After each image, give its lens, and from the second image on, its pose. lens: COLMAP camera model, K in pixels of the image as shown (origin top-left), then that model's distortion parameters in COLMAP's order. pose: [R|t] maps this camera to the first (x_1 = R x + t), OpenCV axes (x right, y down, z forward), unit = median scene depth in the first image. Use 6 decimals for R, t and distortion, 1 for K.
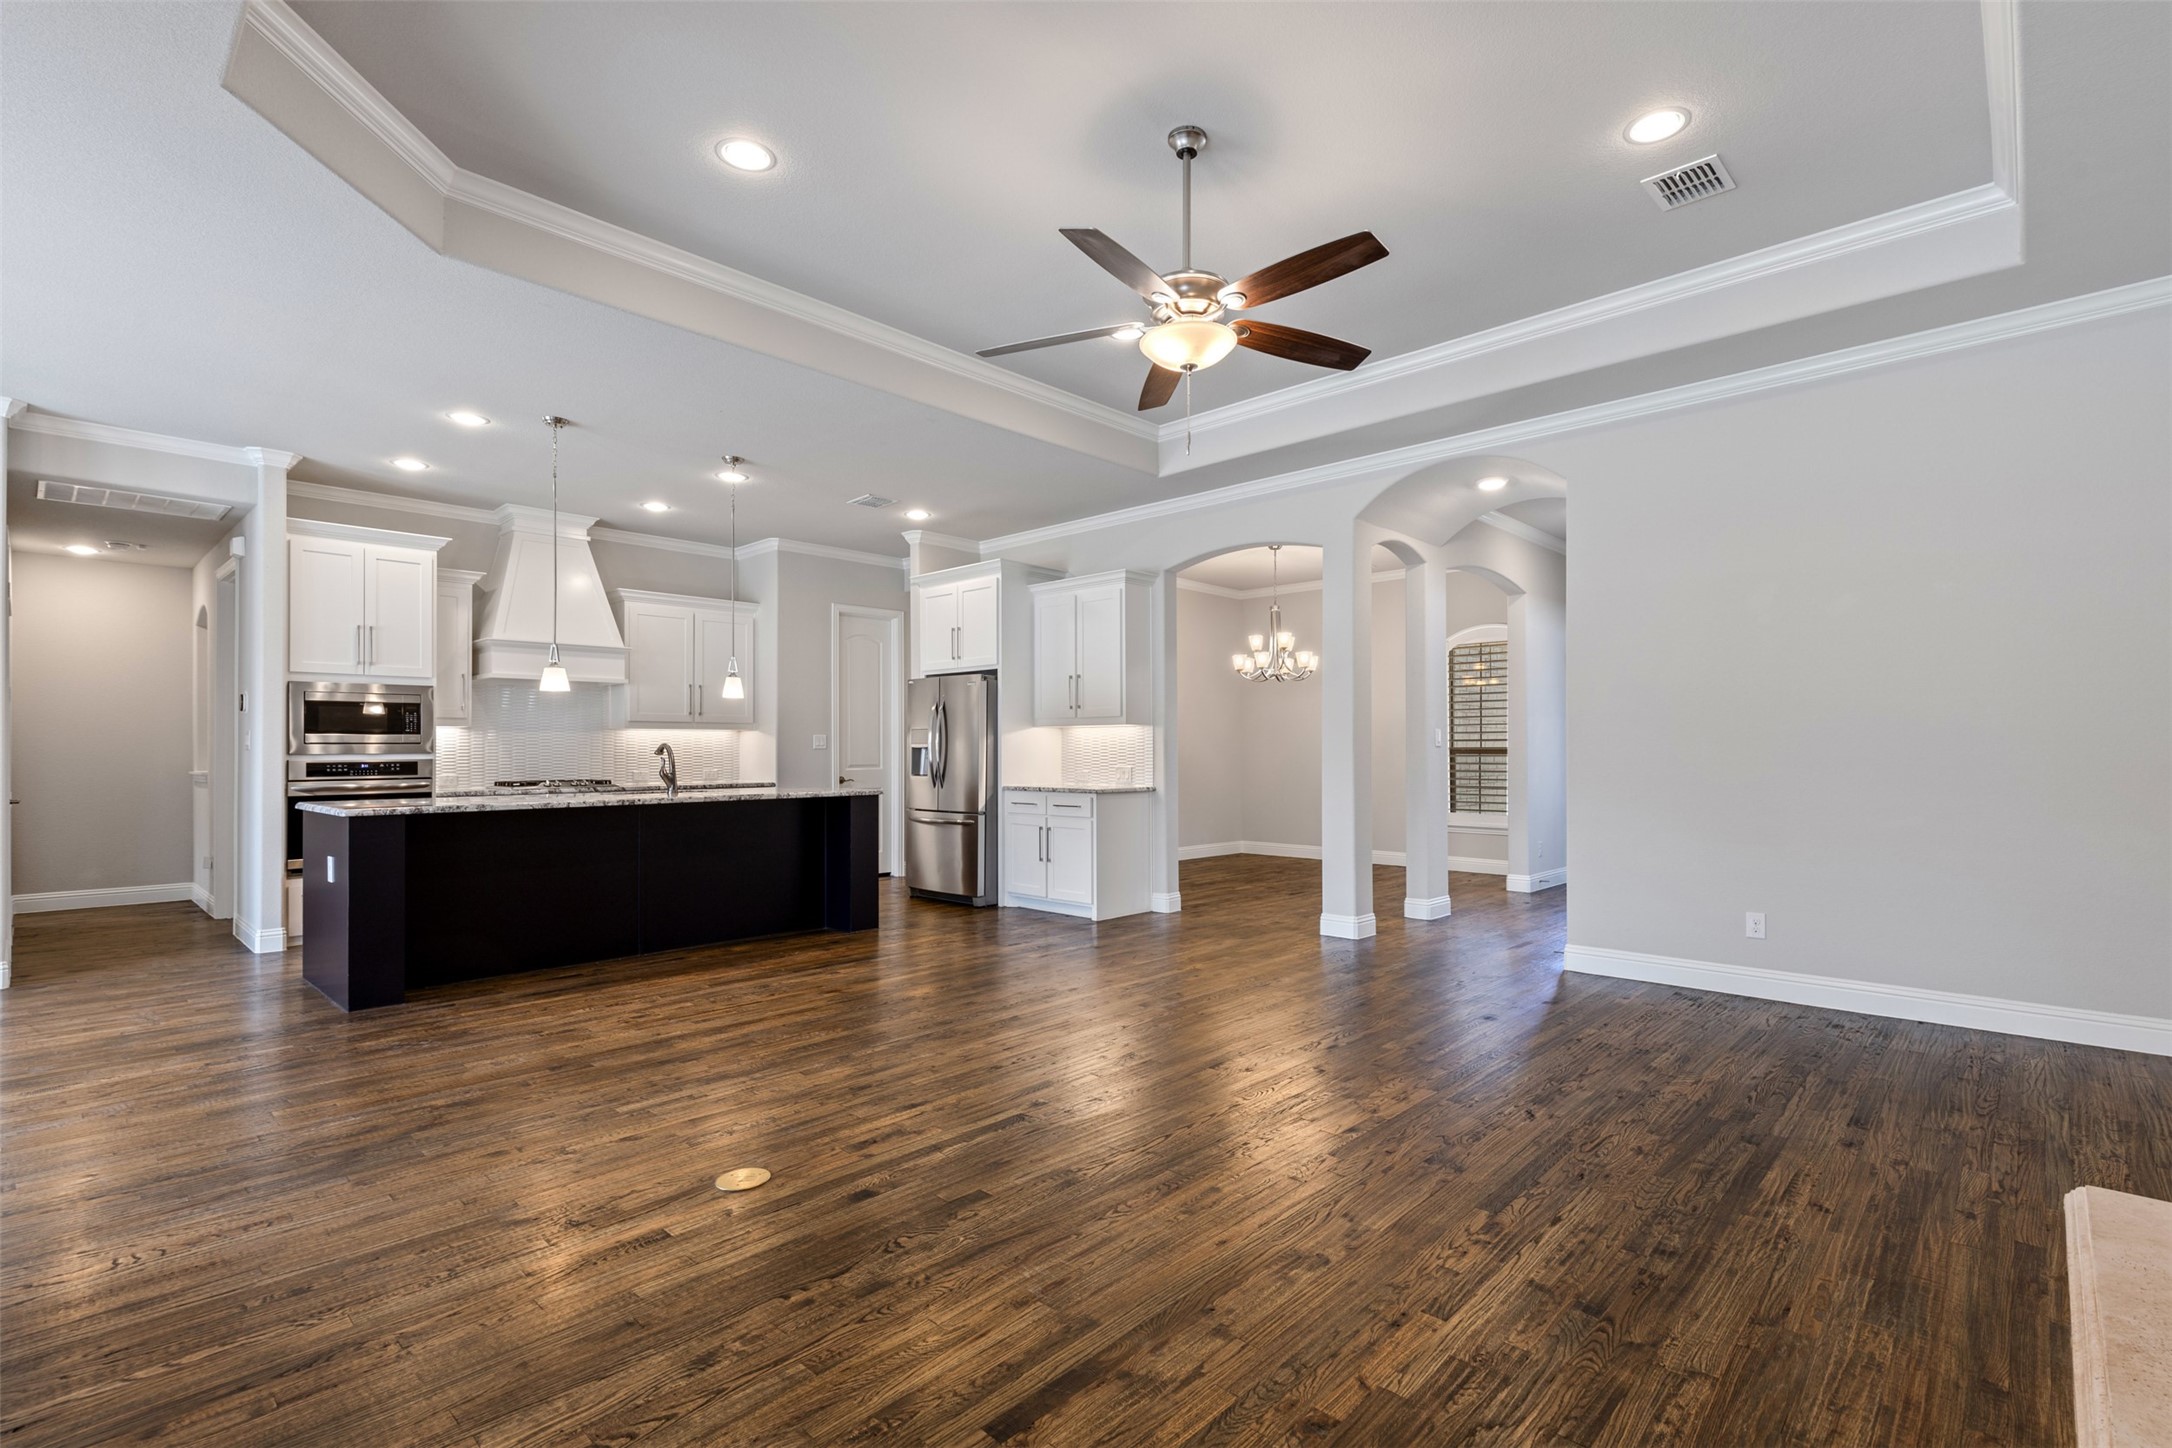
lens RADIAL K [[980.7, 0, 1113.0], [0, 980.7, 740.4], [0, 0, 1]] dist [0.007242, -0.003481]
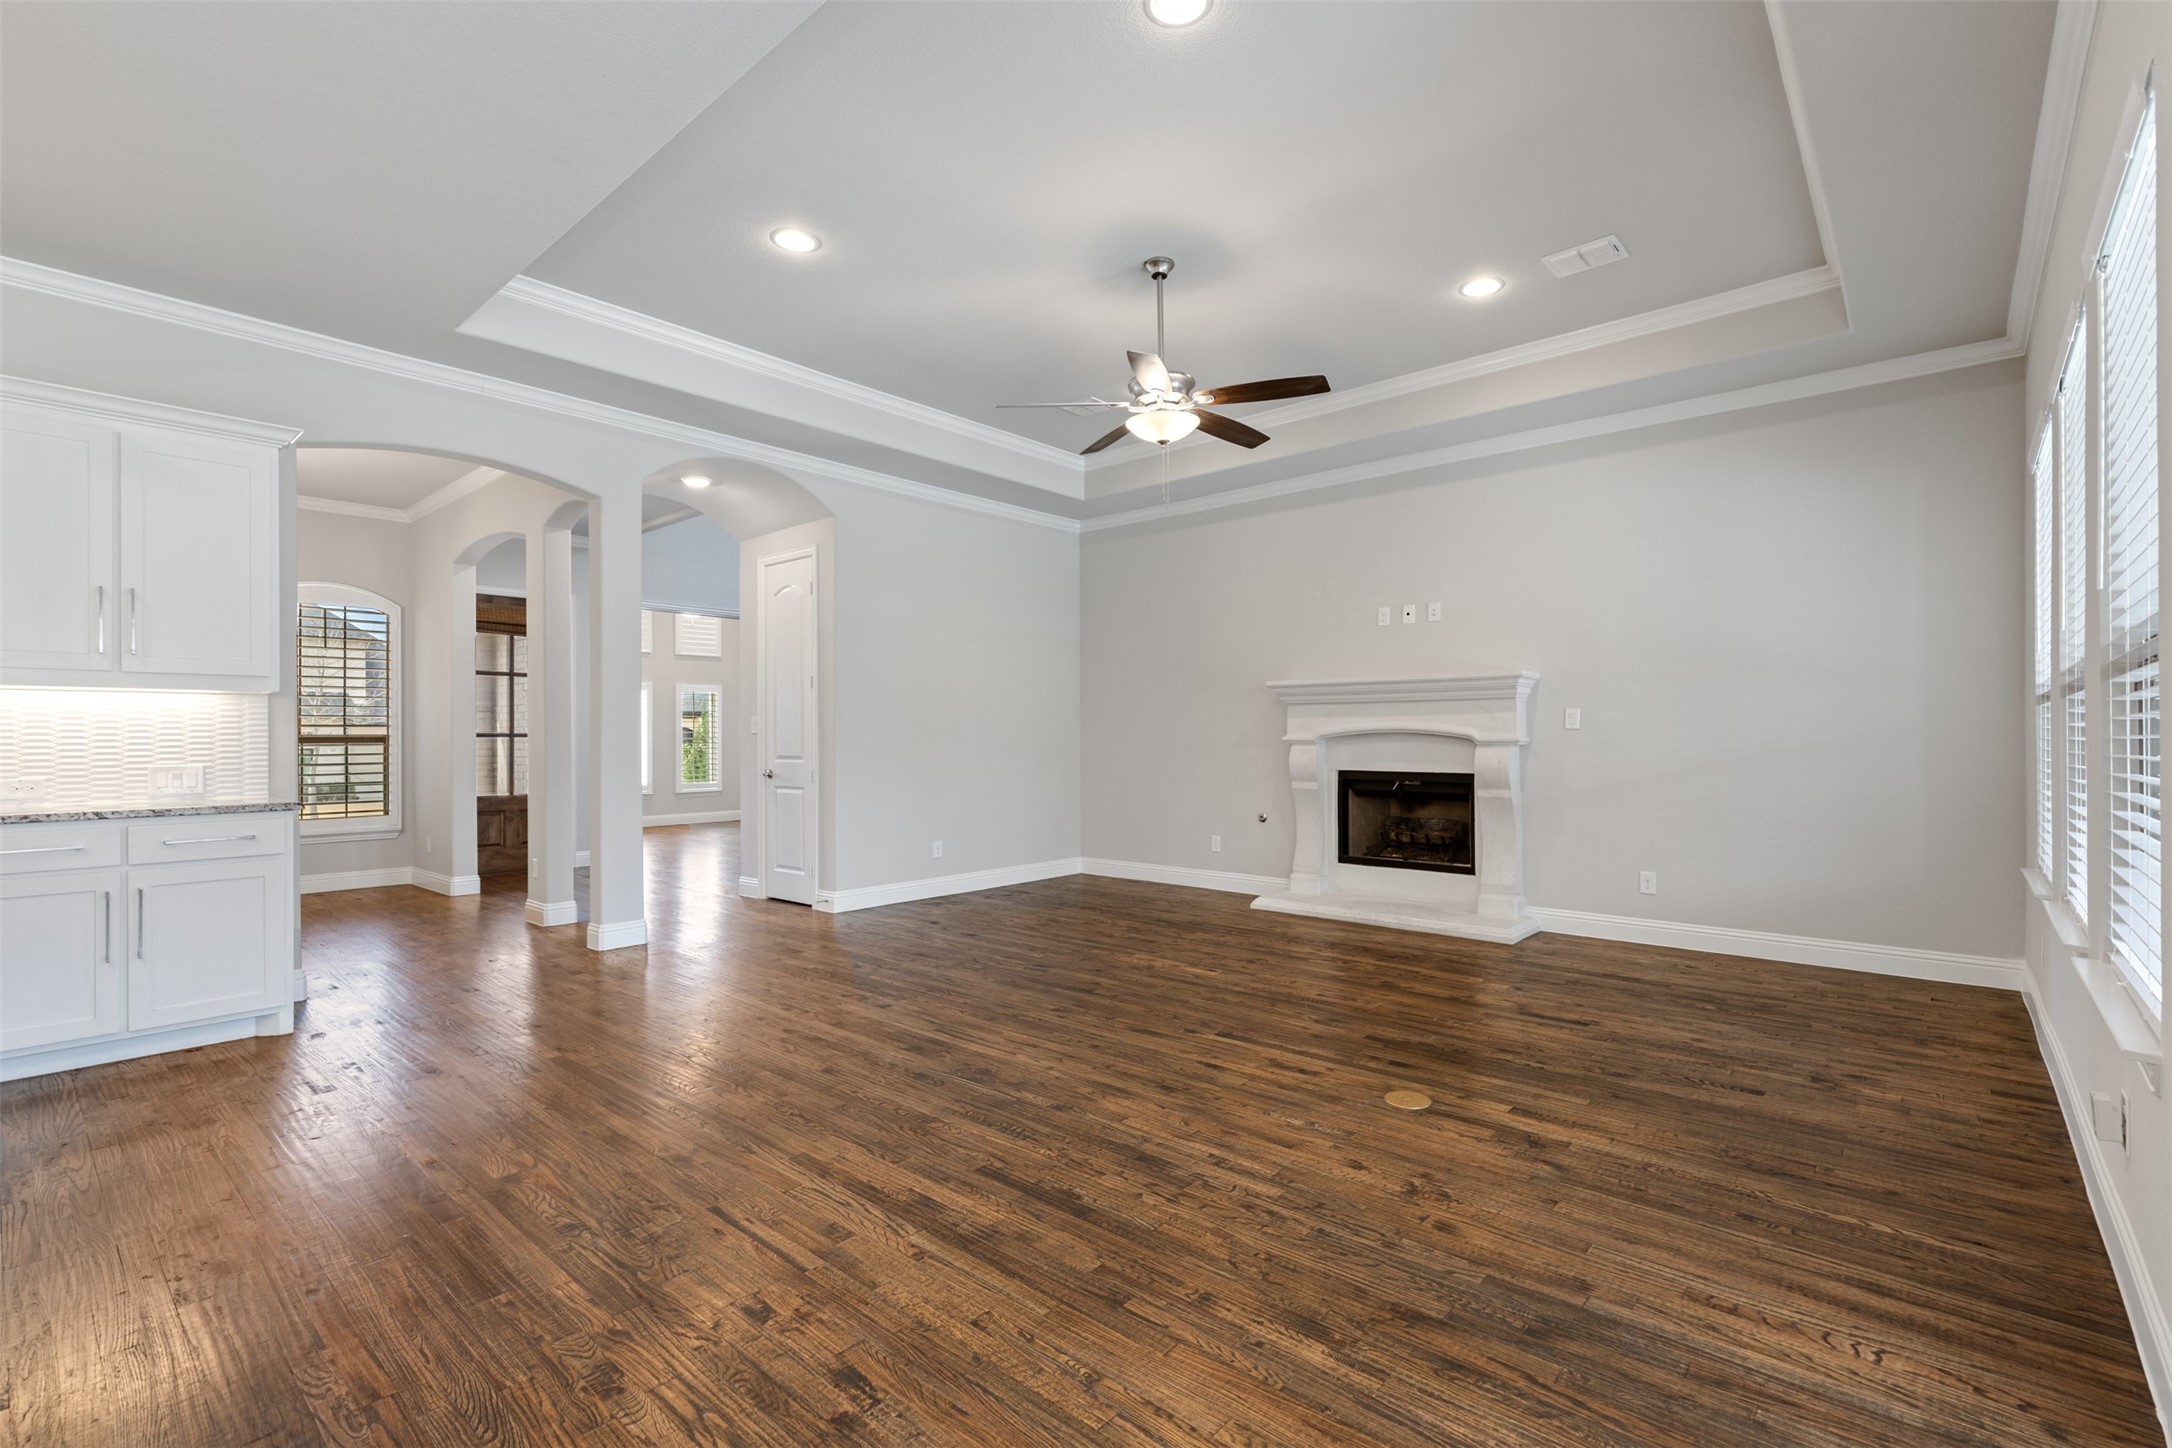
lens RADIAL K [[980.7, 0, 1092.4], [0, 980.7, 725.6], [0, 0, 1]] dist [0.007242, -0.003481]
pose [[-0.019357, 0.014464, 0.999708, -0.626648], [-0.004279, 0.999885, -0.014550, 0.012296], [-0.999803, -0.004560, -0.019293, 0.574148]]
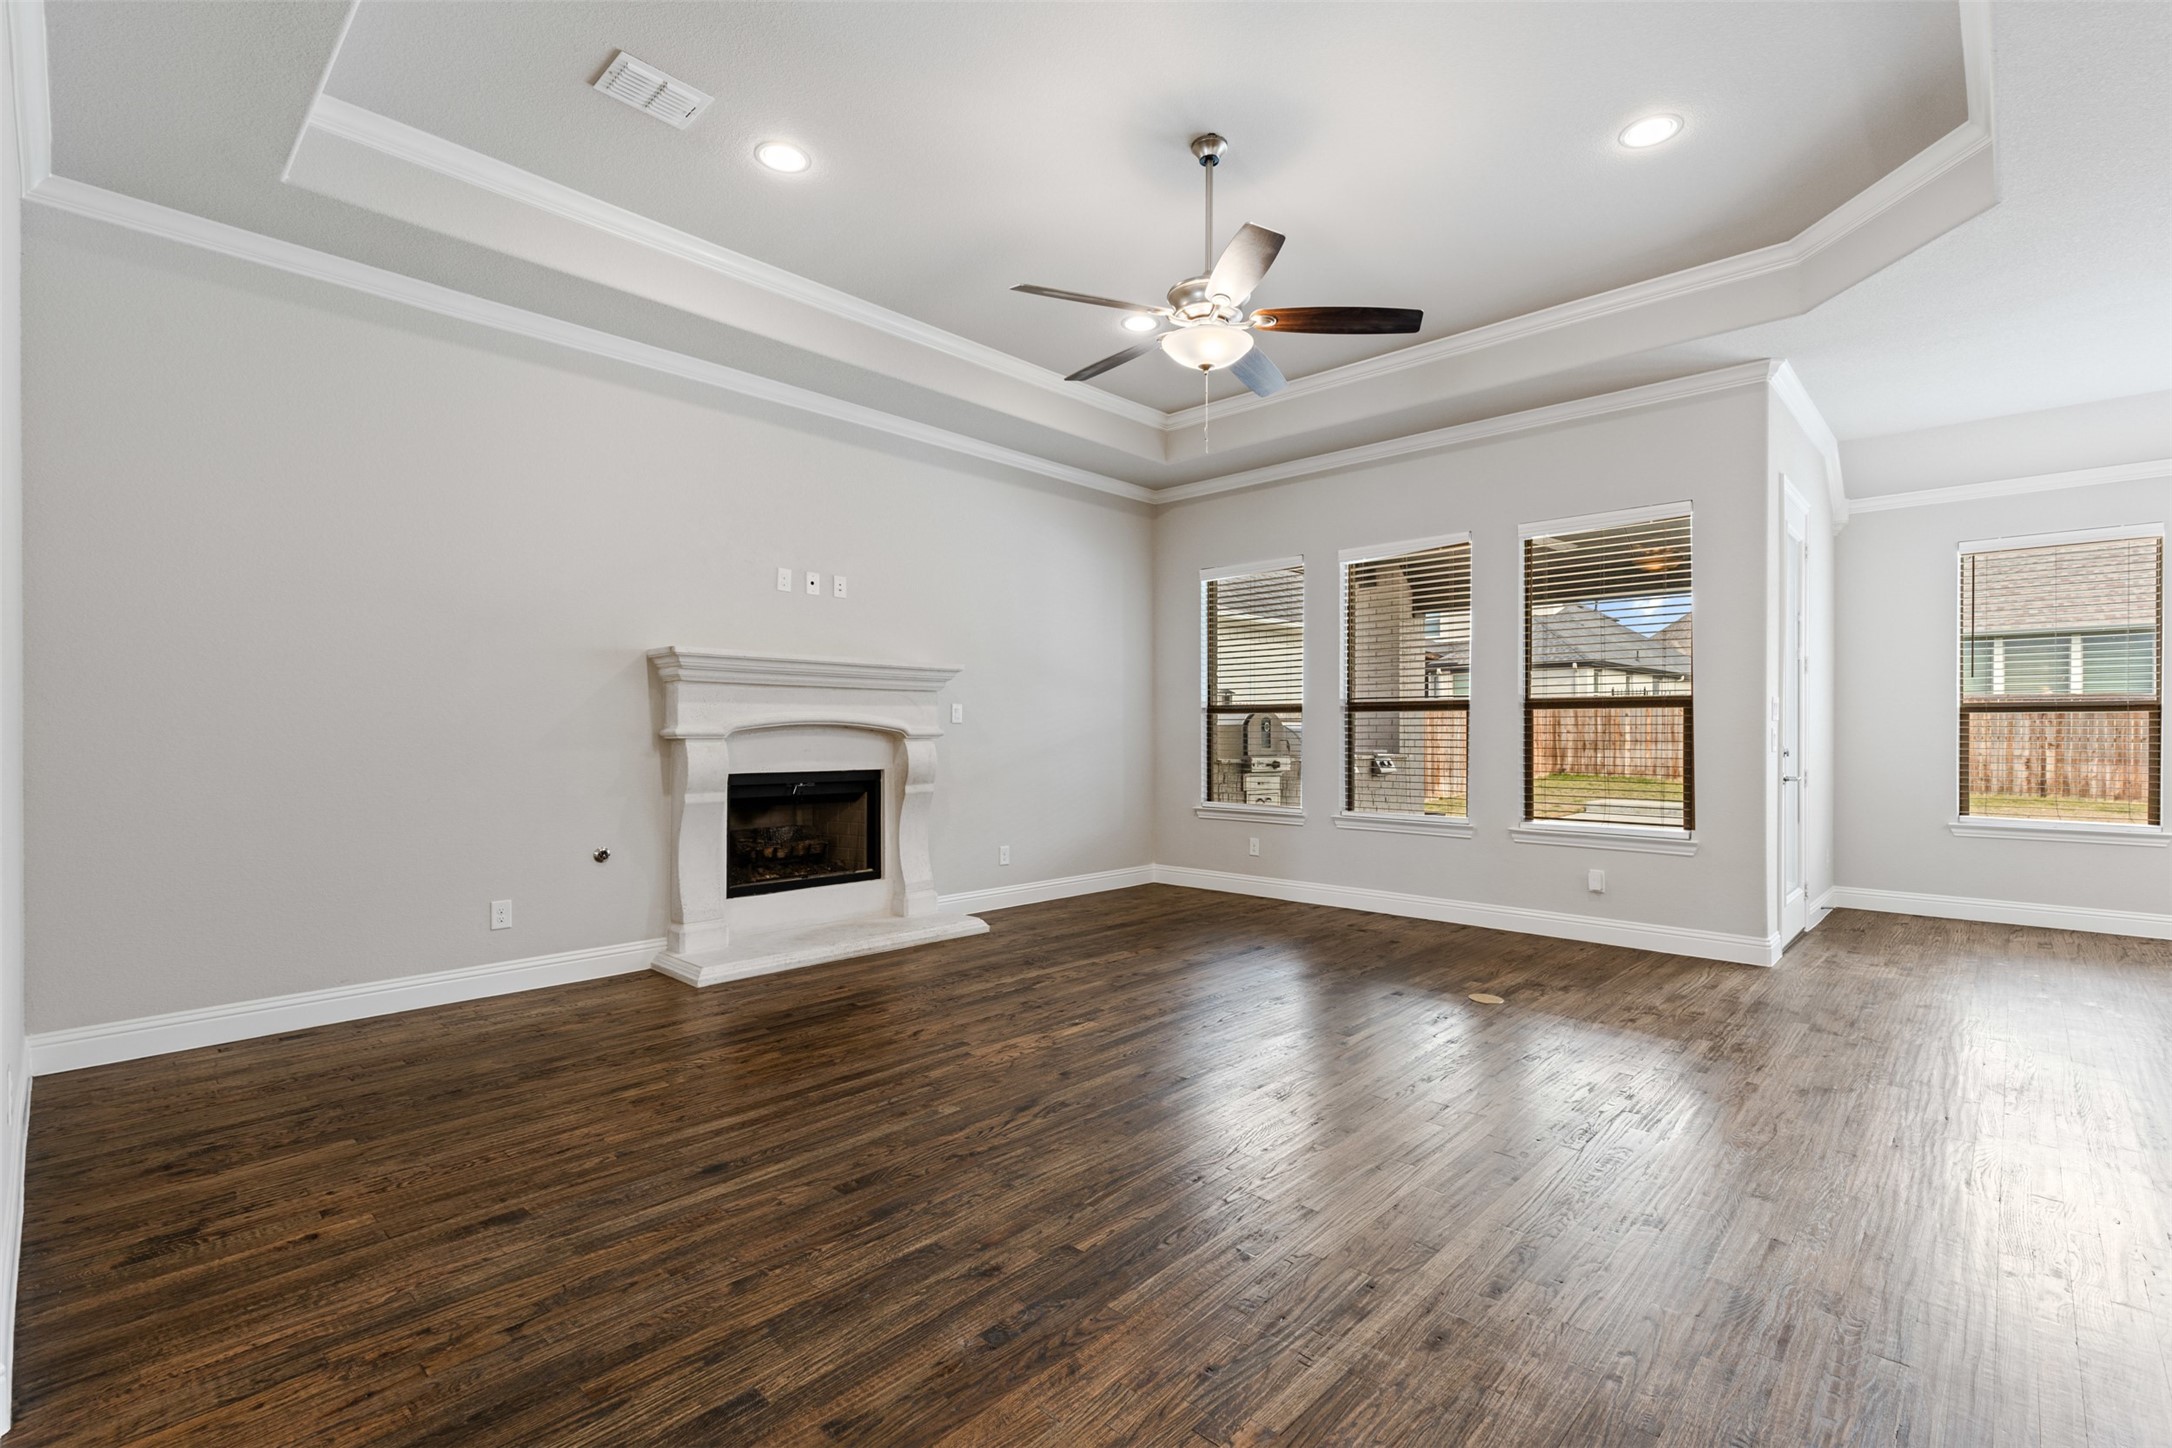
lens RADIAL K [[980.7, 0, 1098.9], [0, 980.7, 730.3], [0, 0, 1]] dist [0.007242, -0.003481]
pose [[-0.999886, -0.001029, 0.015050, 0.092568], [-0.001119, 0.999981, -0.006001, 0.012644], [-0.015044, -0.006017, -0.999869, 1.061151]]
